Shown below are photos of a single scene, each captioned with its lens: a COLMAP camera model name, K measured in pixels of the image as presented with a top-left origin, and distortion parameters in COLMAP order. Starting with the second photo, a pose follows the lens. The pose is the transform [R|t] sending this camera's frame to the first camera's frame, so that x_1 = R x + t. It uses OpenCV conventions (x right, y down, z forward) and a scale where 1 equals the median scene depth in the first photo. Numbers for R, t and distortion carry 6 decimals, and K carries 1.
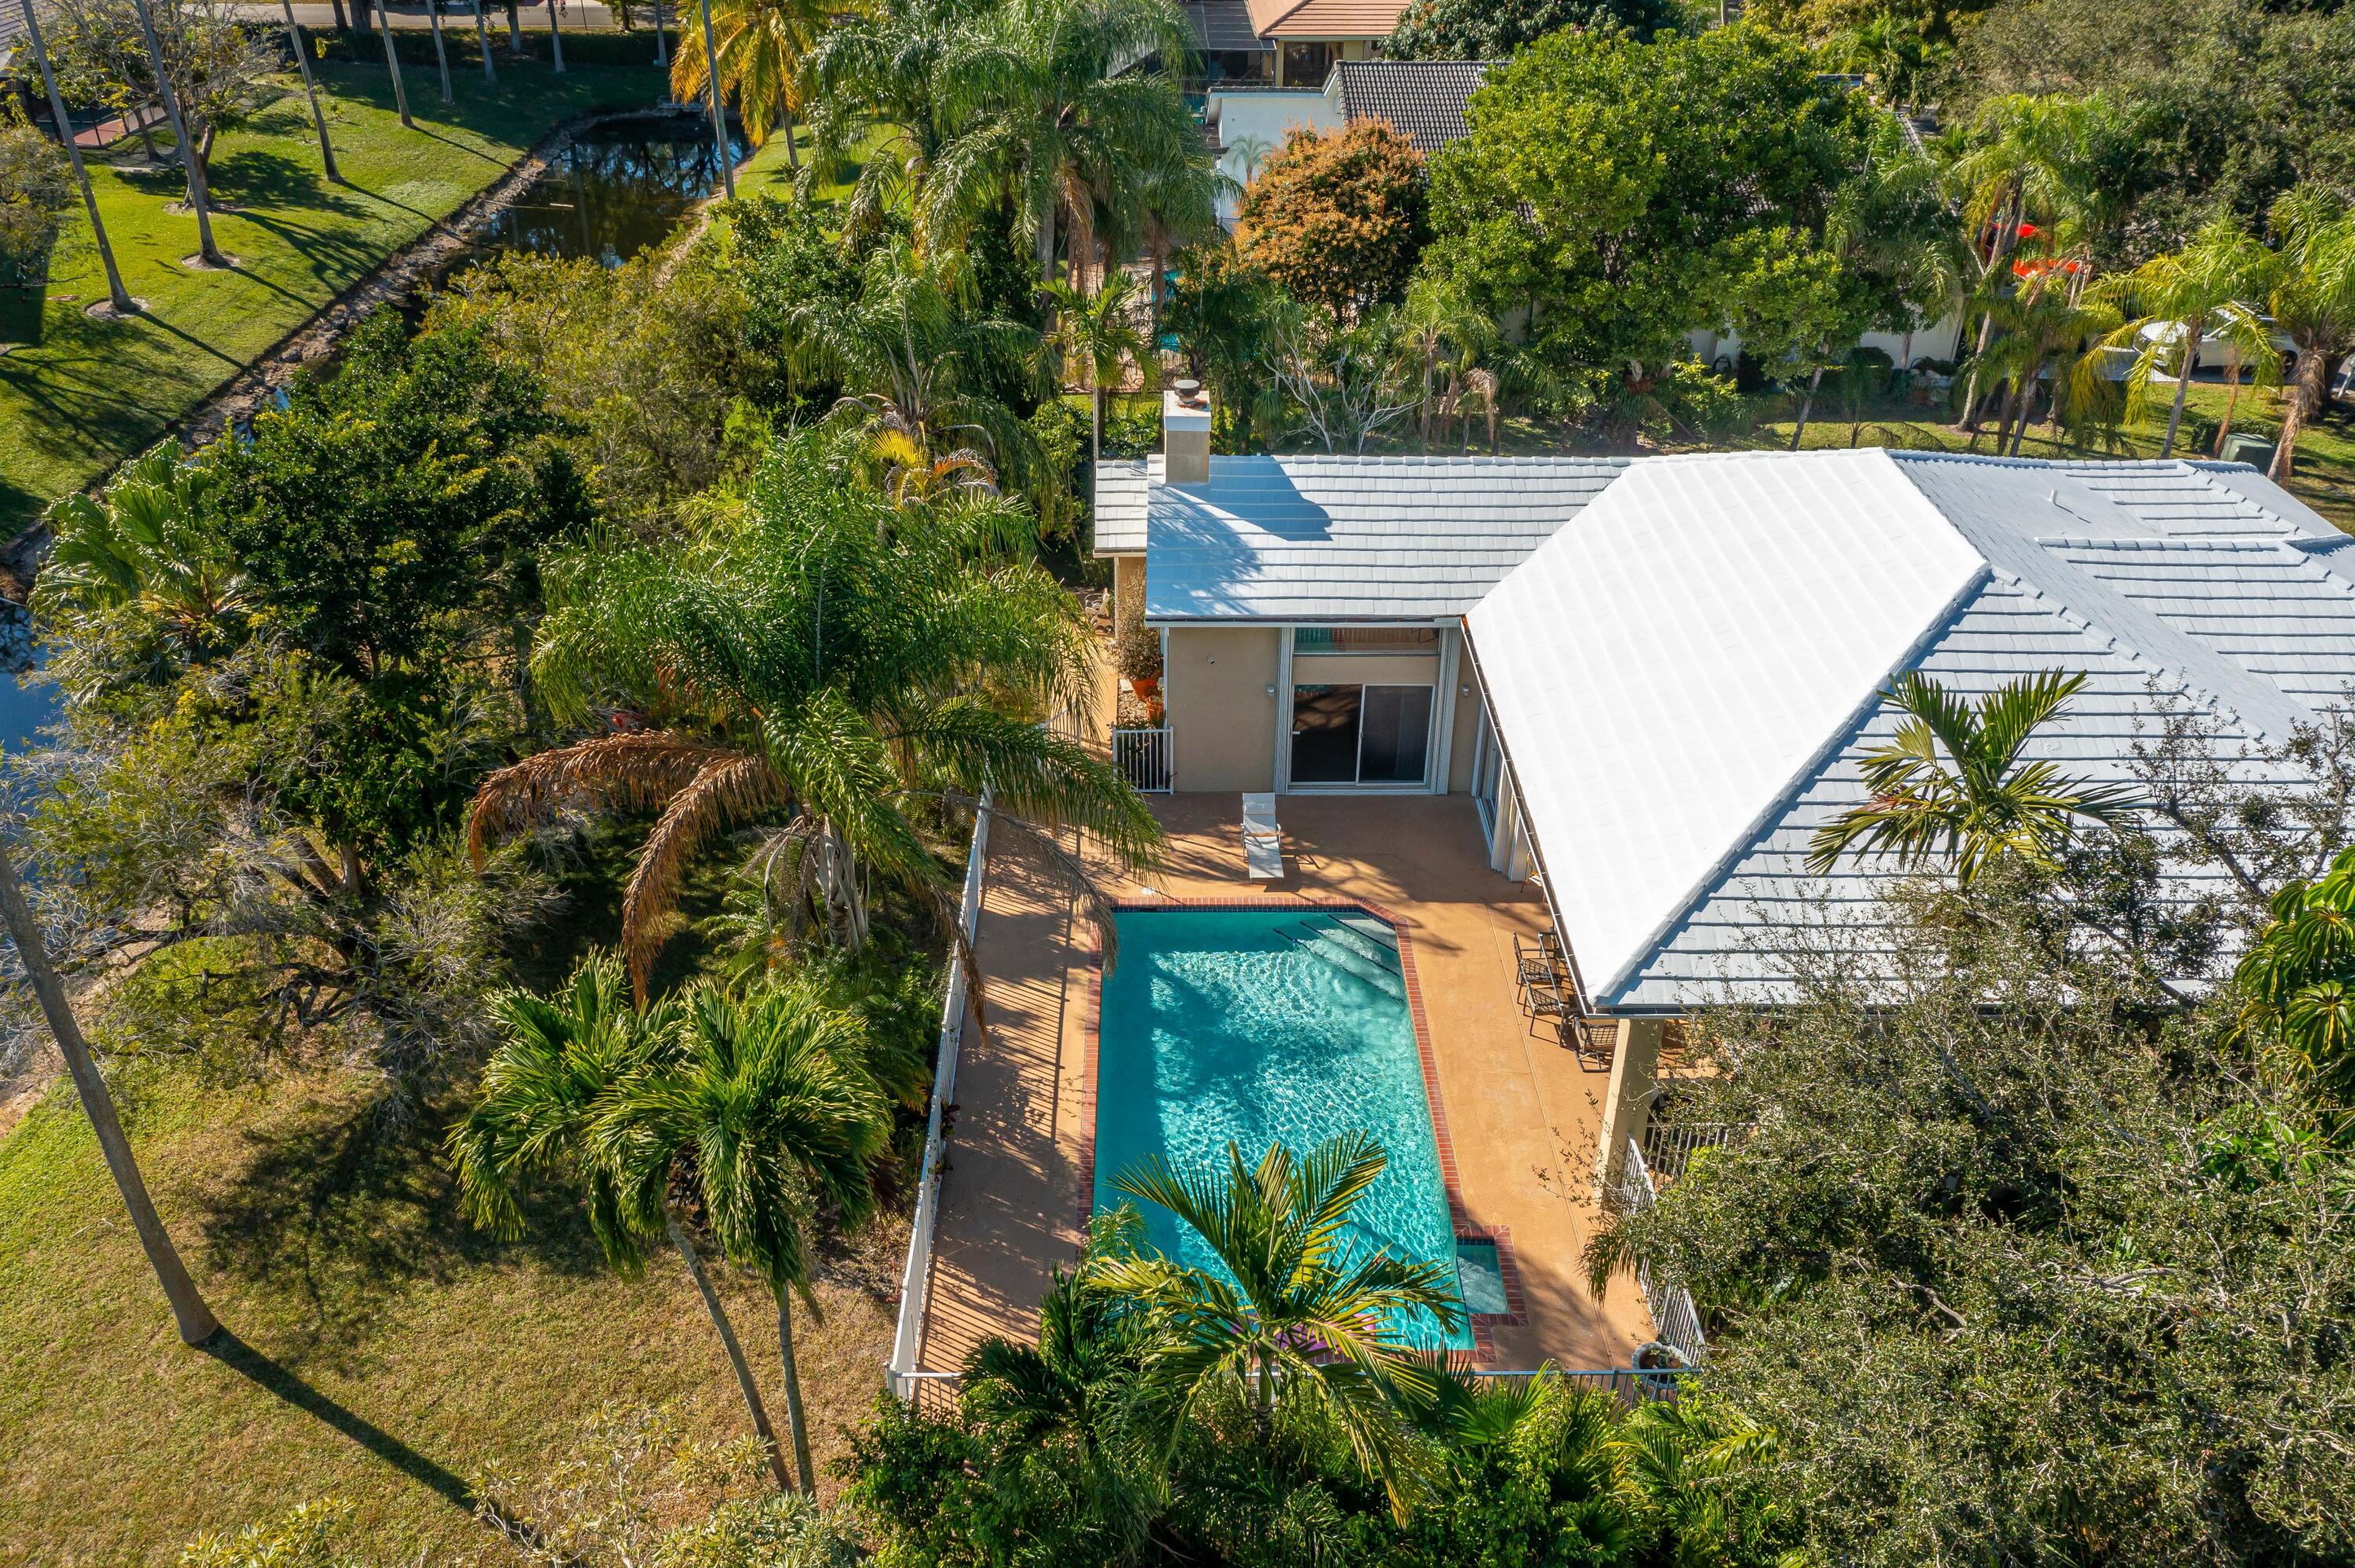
lens RADIAL K [[1869.5, 0, 1177.5], [0, 1869.5, 784.0], [0, 0, 1]] dist [-0.004468, 0.018172]
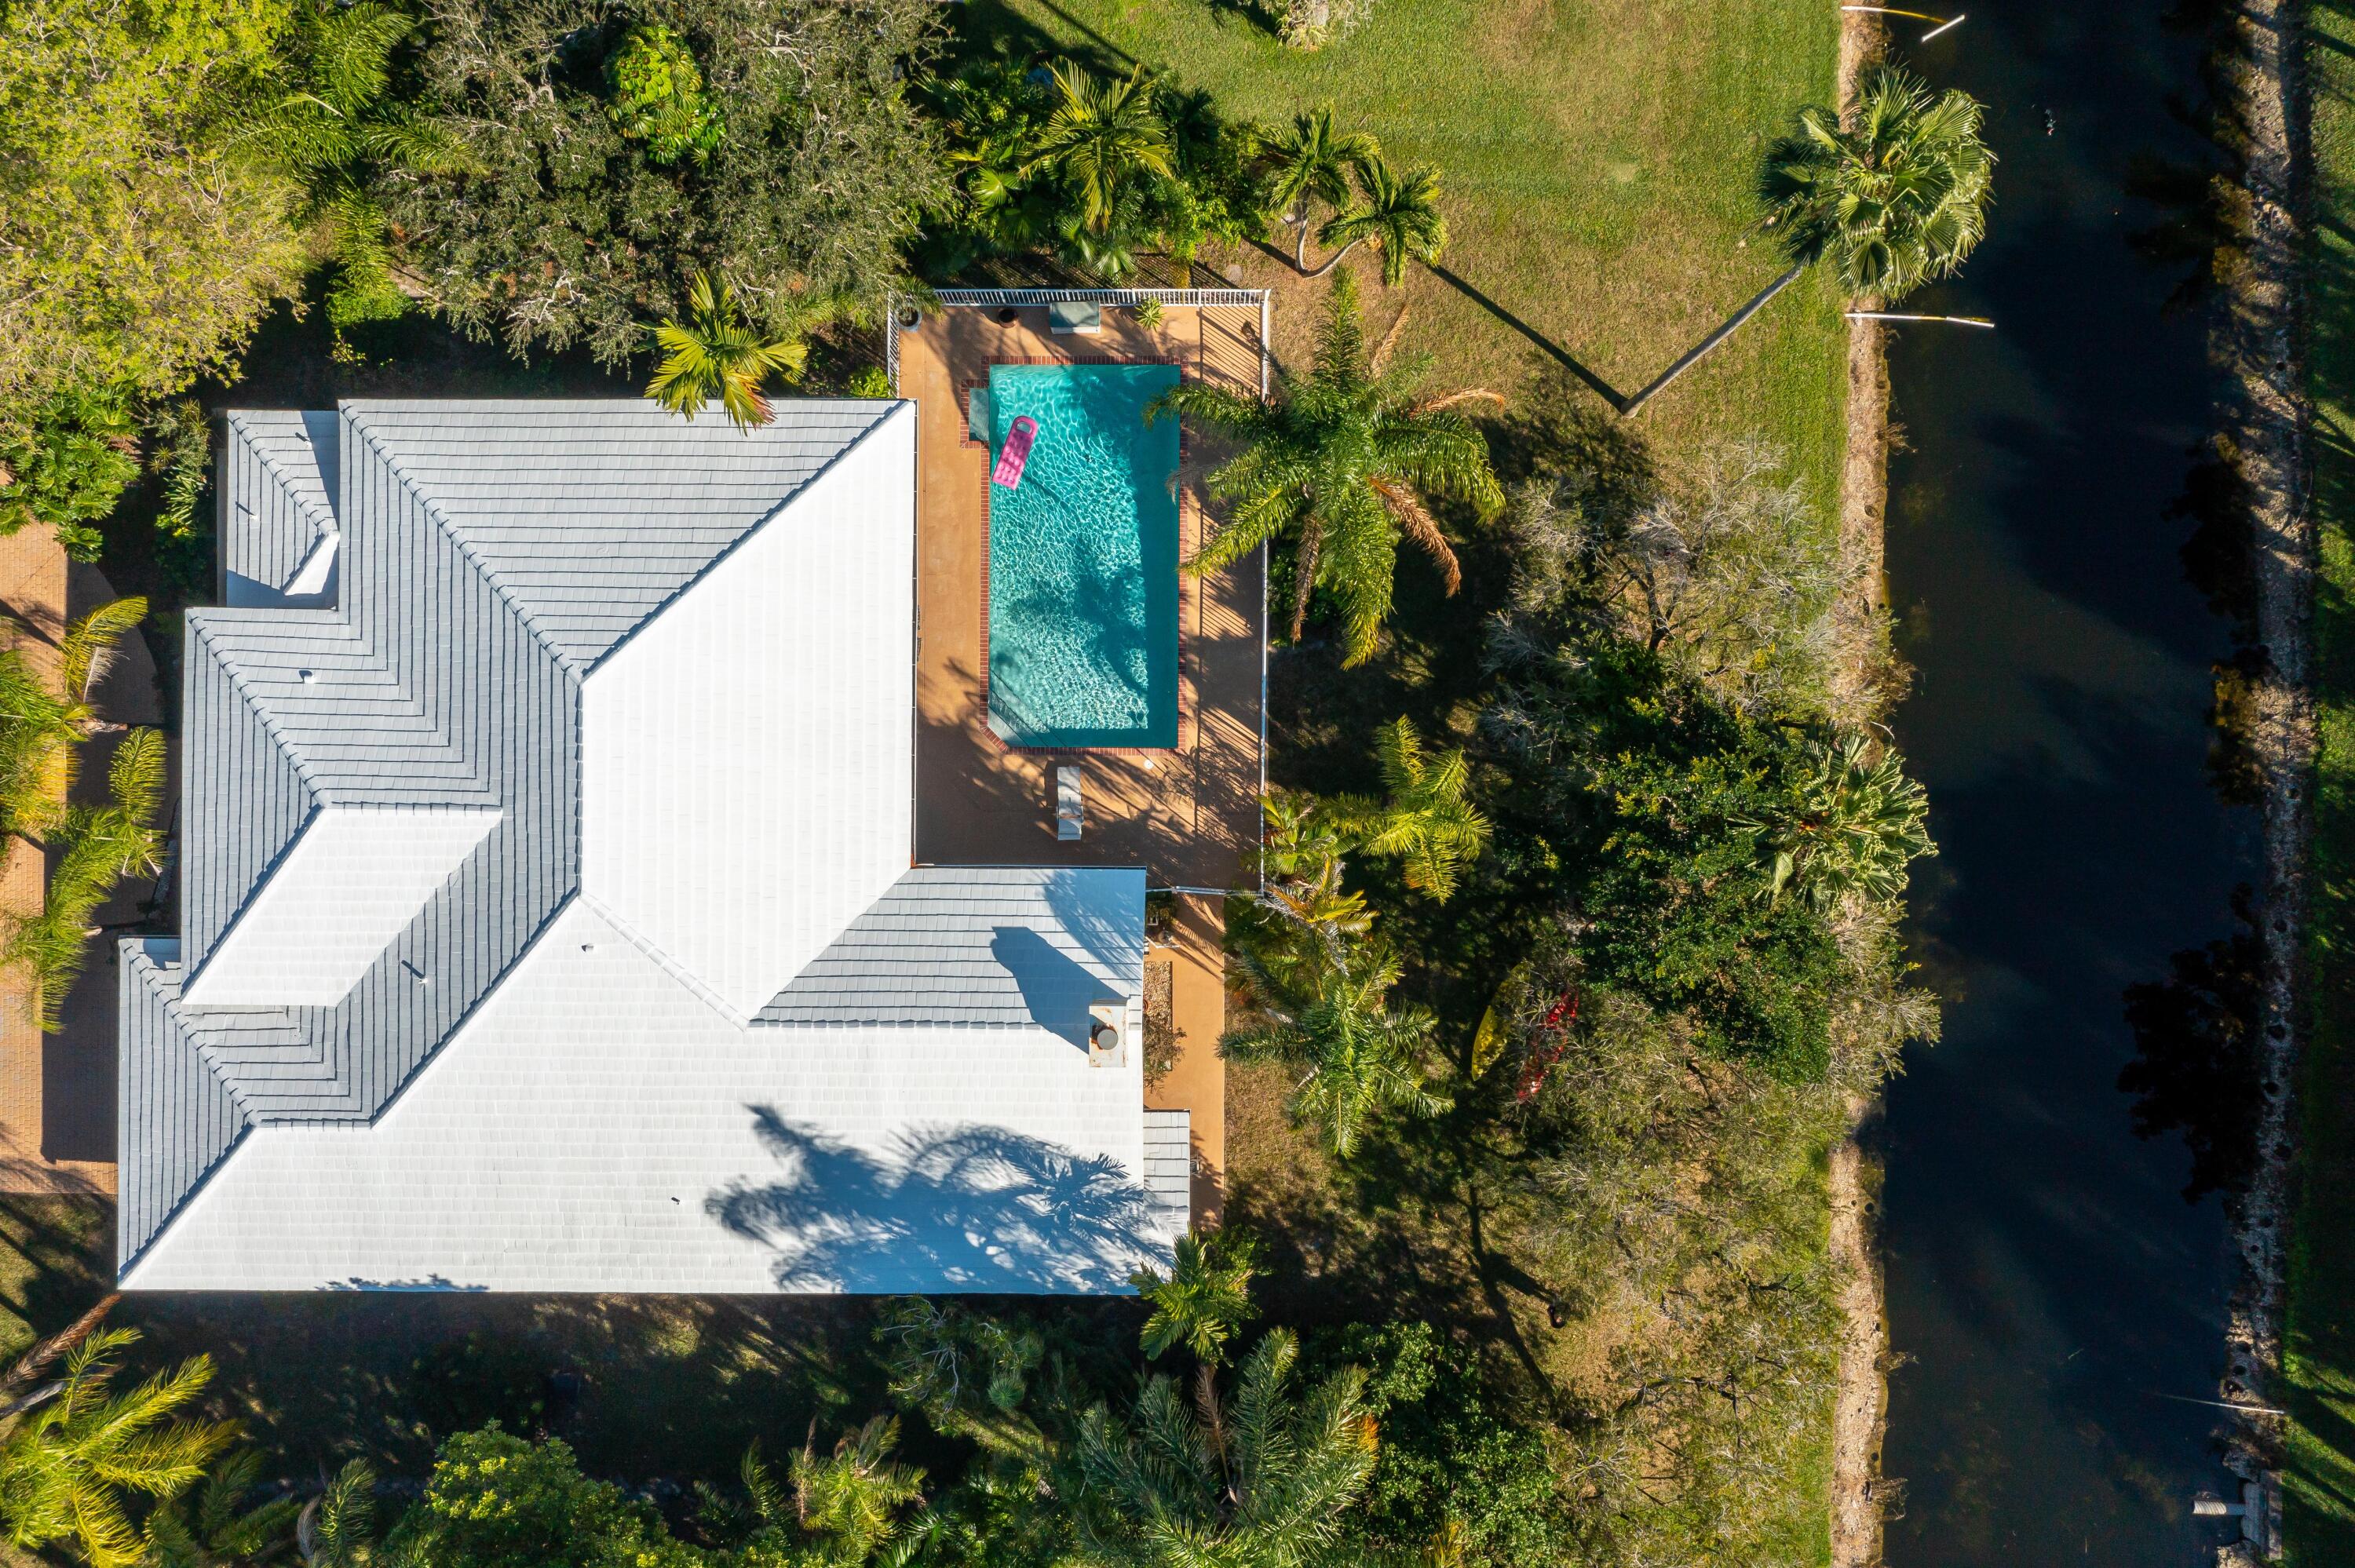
lens RADIAL K [[1890.8, 0, 1177.5], [0, 1890.8, 784.0], [0, 0, 1]] dist [-0.003900, -0.003087]
pose [[-0.999852, -0.016911, 0.003212, -0.042838], [0.011493, -0.516970, 0.855926, -1.207553], [-0.012814, 0.855837, 0.517088, 0.230849]]
